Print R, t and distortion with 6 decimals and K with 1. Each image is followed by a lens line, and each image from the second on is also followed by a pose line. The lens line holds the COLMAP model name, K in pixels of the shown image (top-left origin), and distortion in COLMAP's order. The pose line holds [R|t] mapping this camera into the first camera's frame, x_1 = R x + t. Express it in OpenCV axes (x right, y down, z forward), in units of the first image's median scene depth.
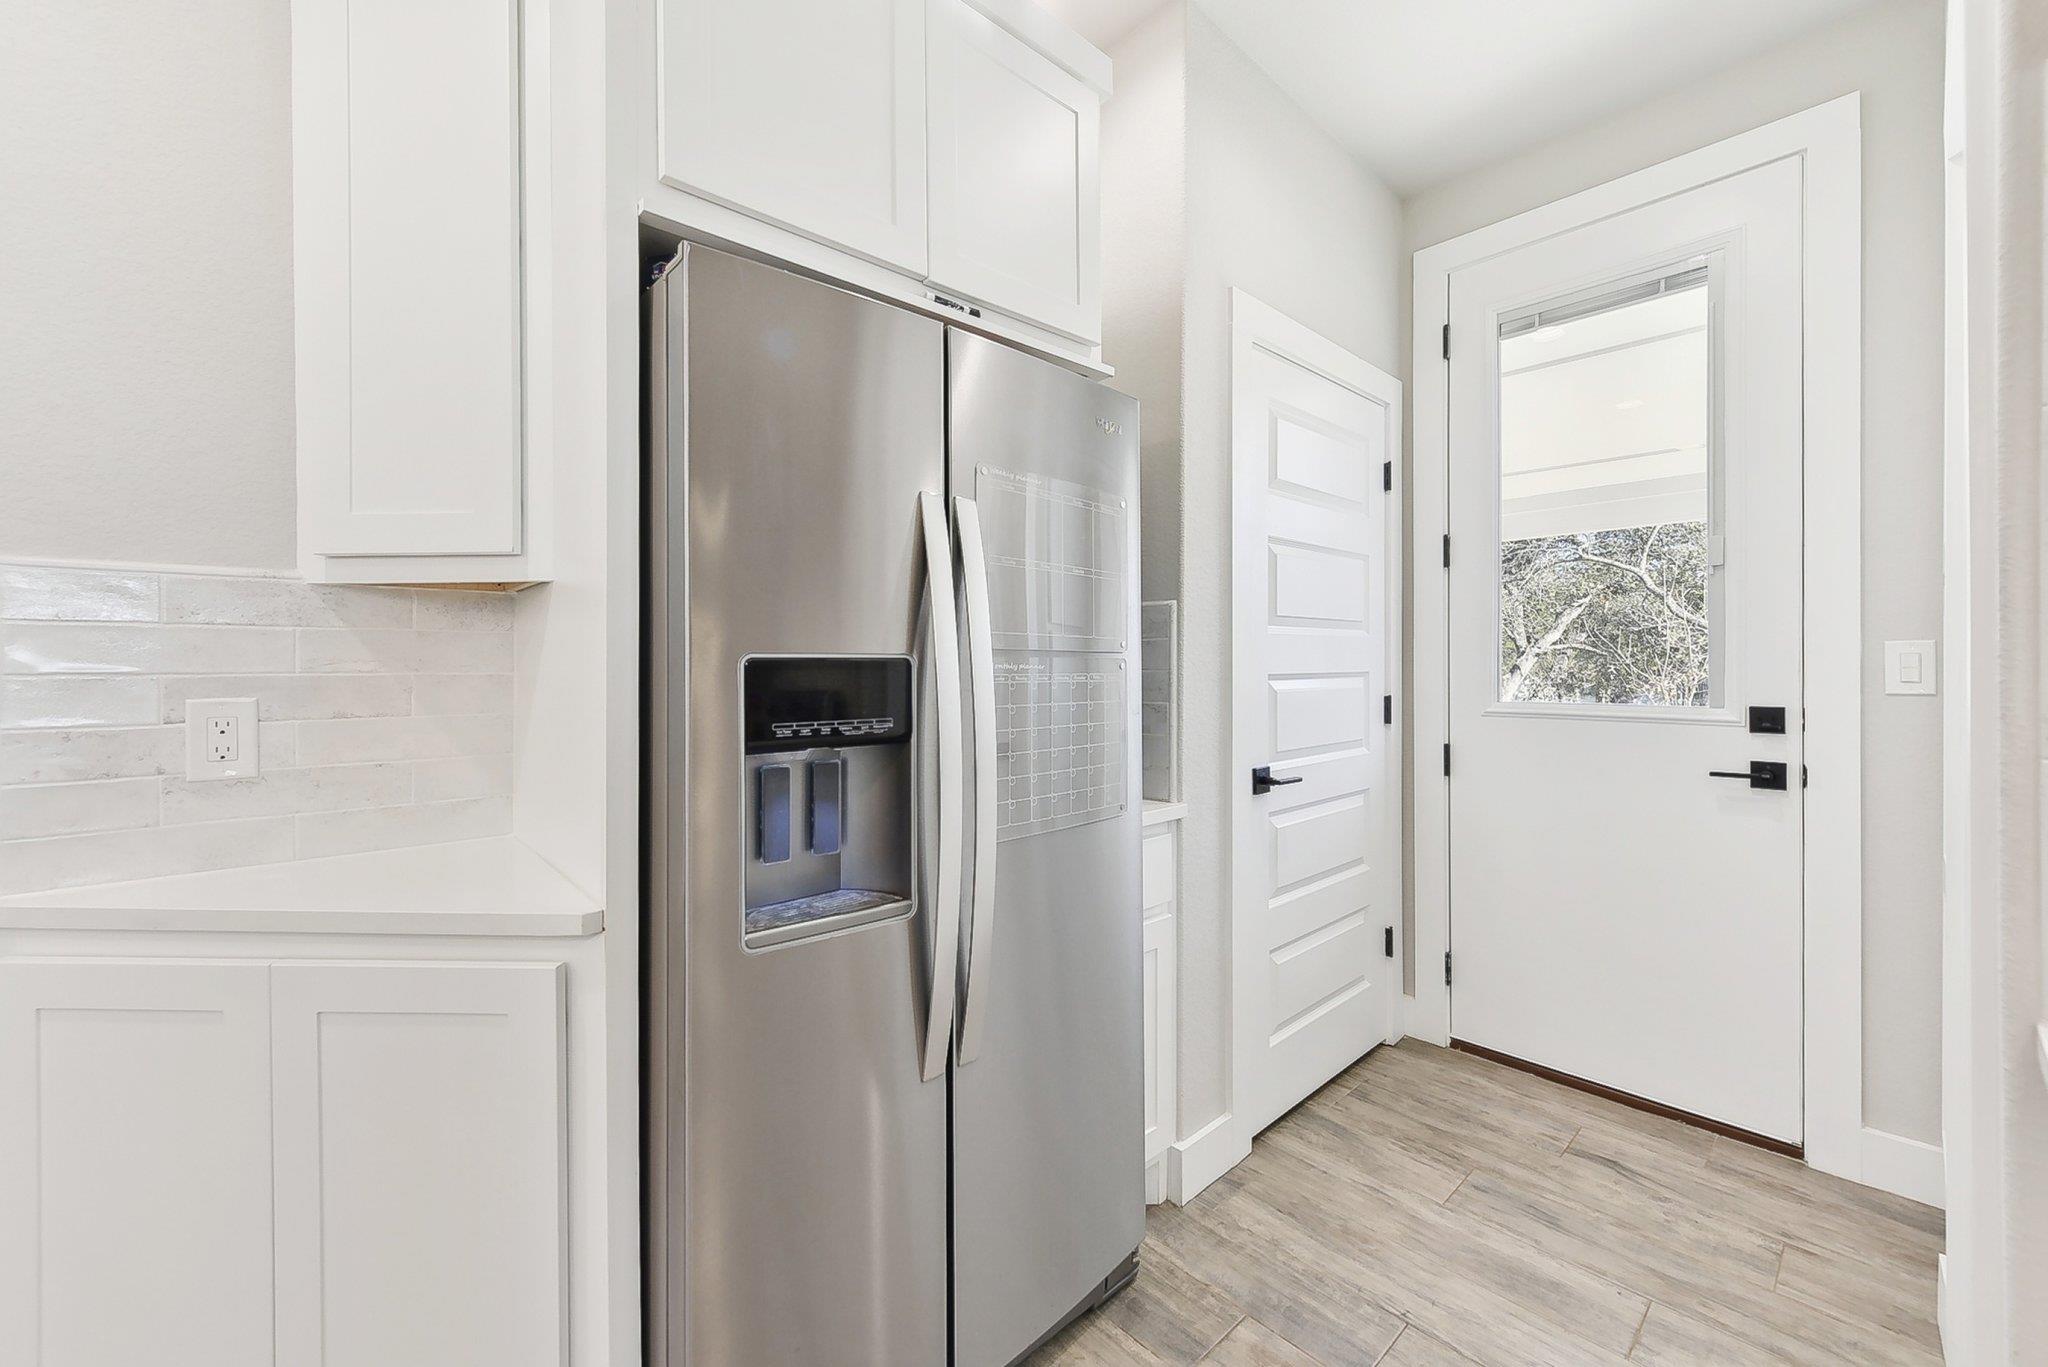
lens RADIAL K [[821.2, 0, 1016.6], [0, 821.2, 670.9], [0, 0, 1]] dist [0.000803, -0.000332]
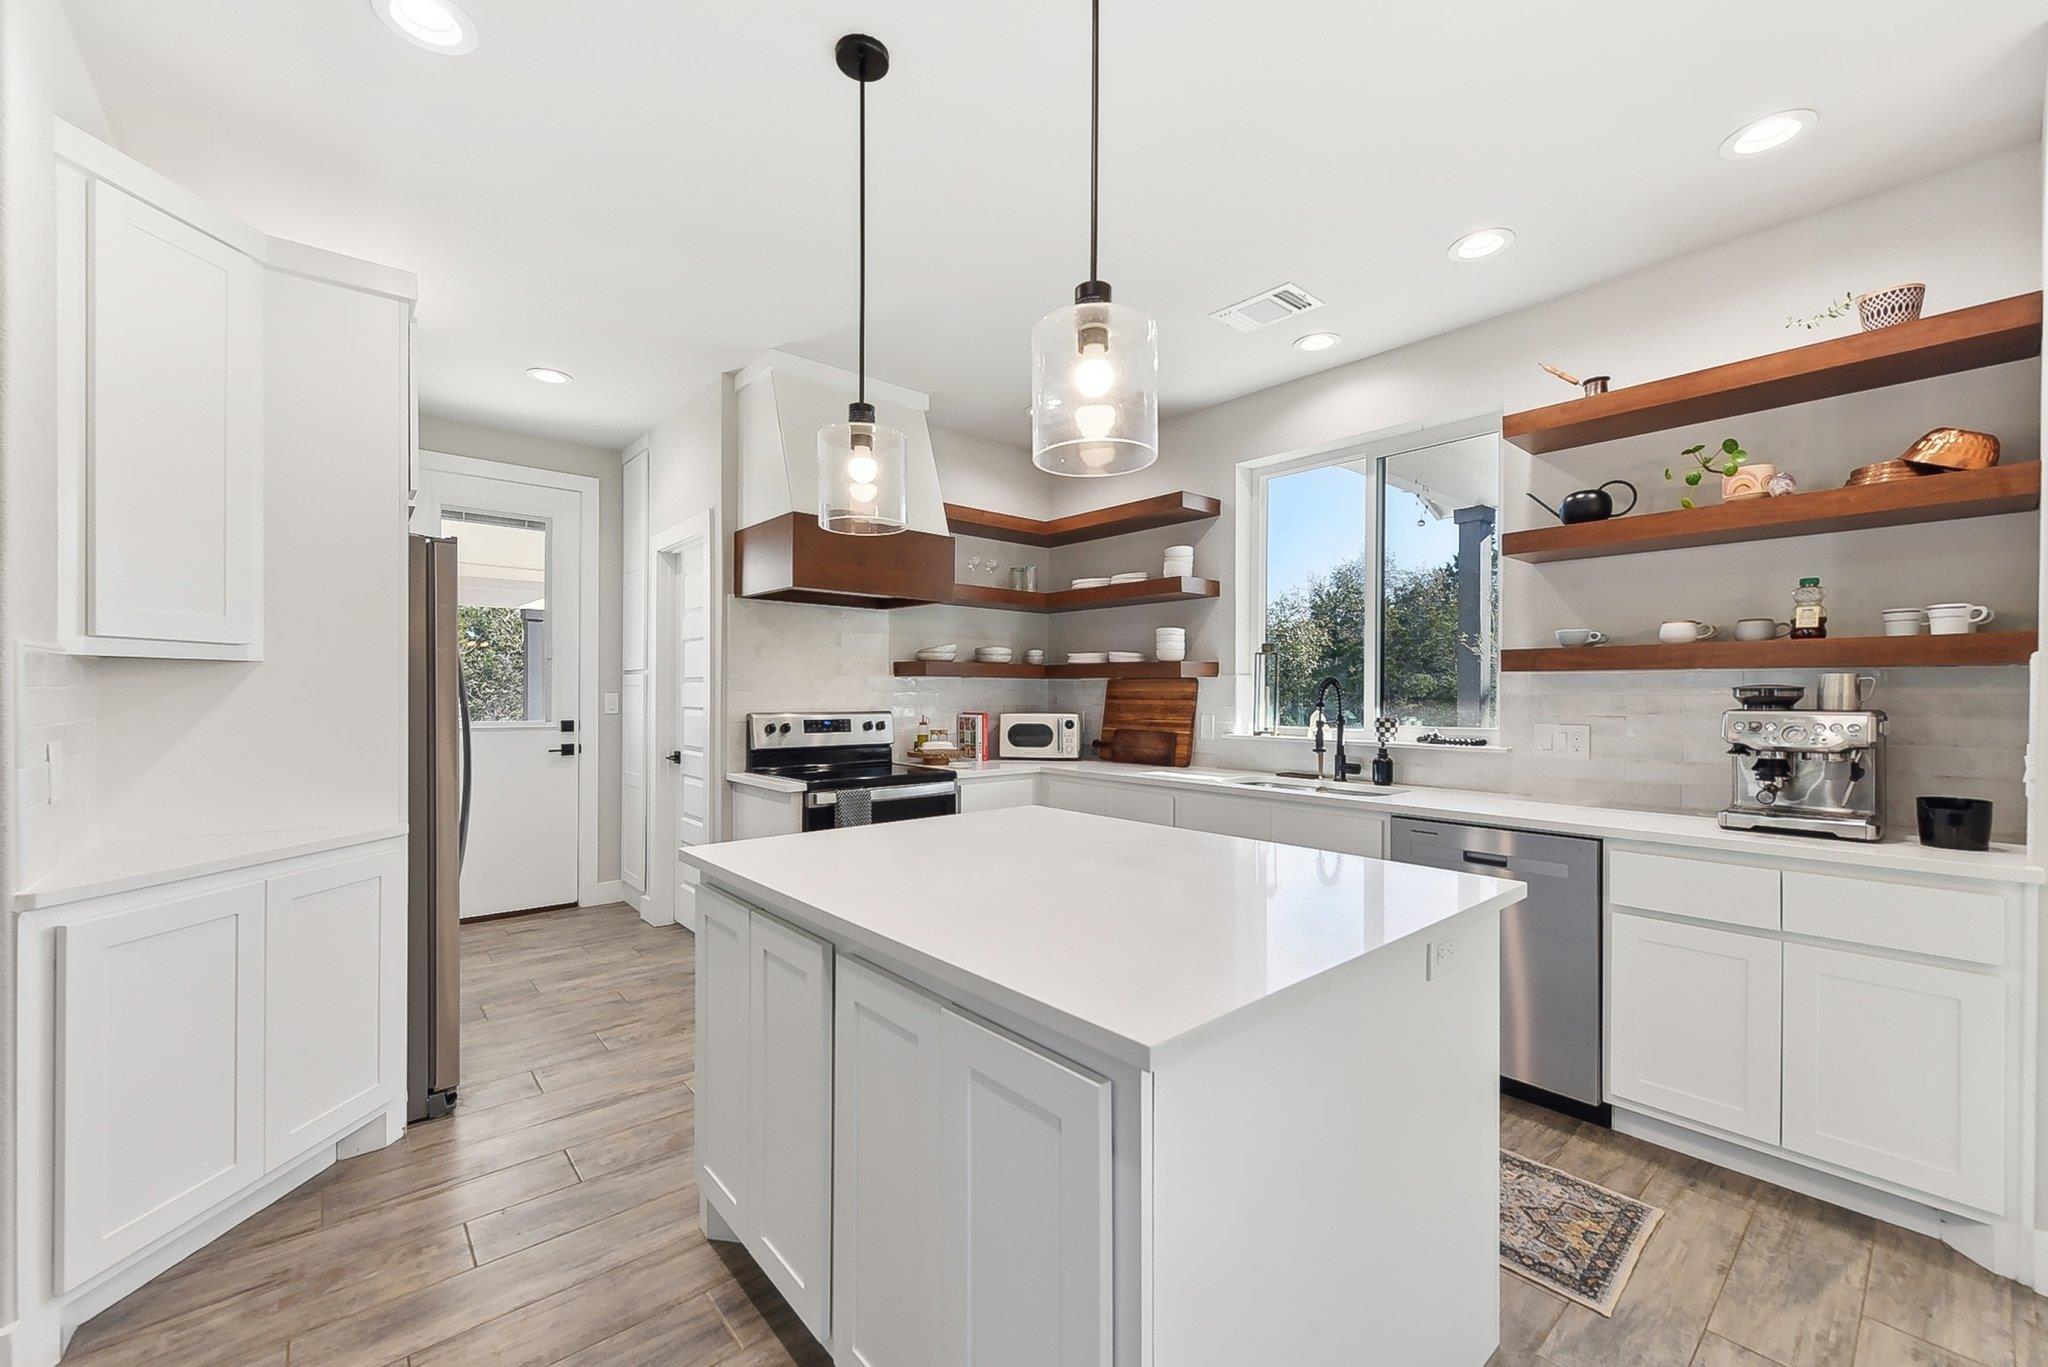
lens RADIAL K [[813.7, 0, 1023.4], [0, 813.7, 695.2], [0, 0, 1]] dist [0.001994, -0.000069]
pose [[0.036189, 0.001800, 0.999343, -1.398205], [-0.000181, 0.999998, -0.001795, -0.025814], [-0.999345, -0.000115, 0.036190, -0.400442]]
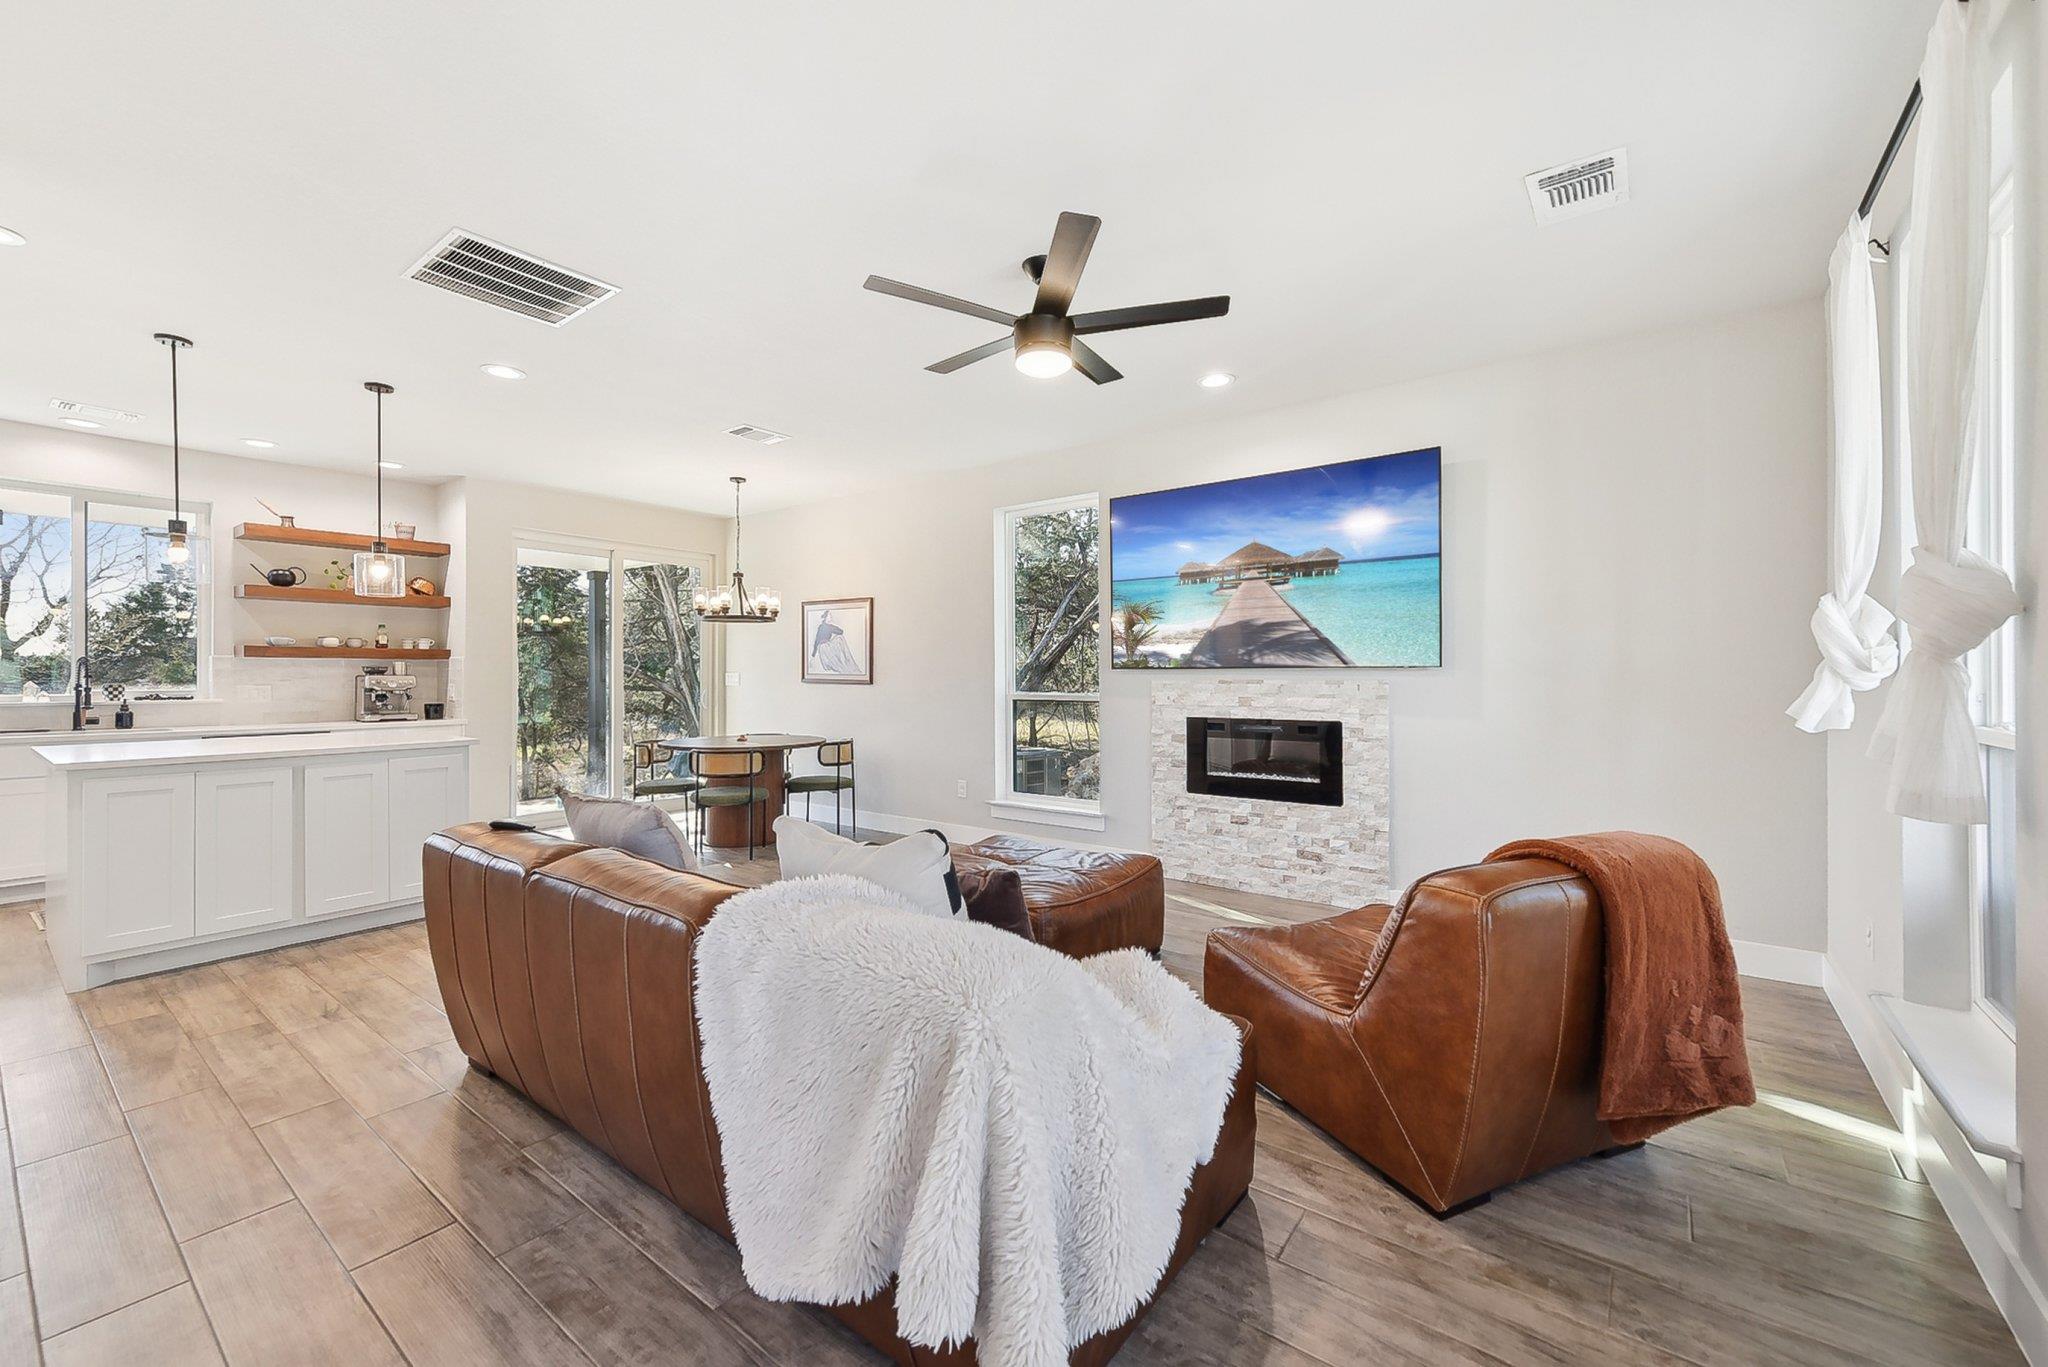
lens RADIAL K [[821.2, 0, 1016.6], [0, 821.2, 670.9], [0, 0, 1]] dist [0.000803, -0.000332]
pose [[-0.985079, 0.005007, -0.172029, -1.988237], [0.004859, 0.999987, 0.001282, -0.016064], [0.172033, 0.000427, -0.985091, 1.910387]]
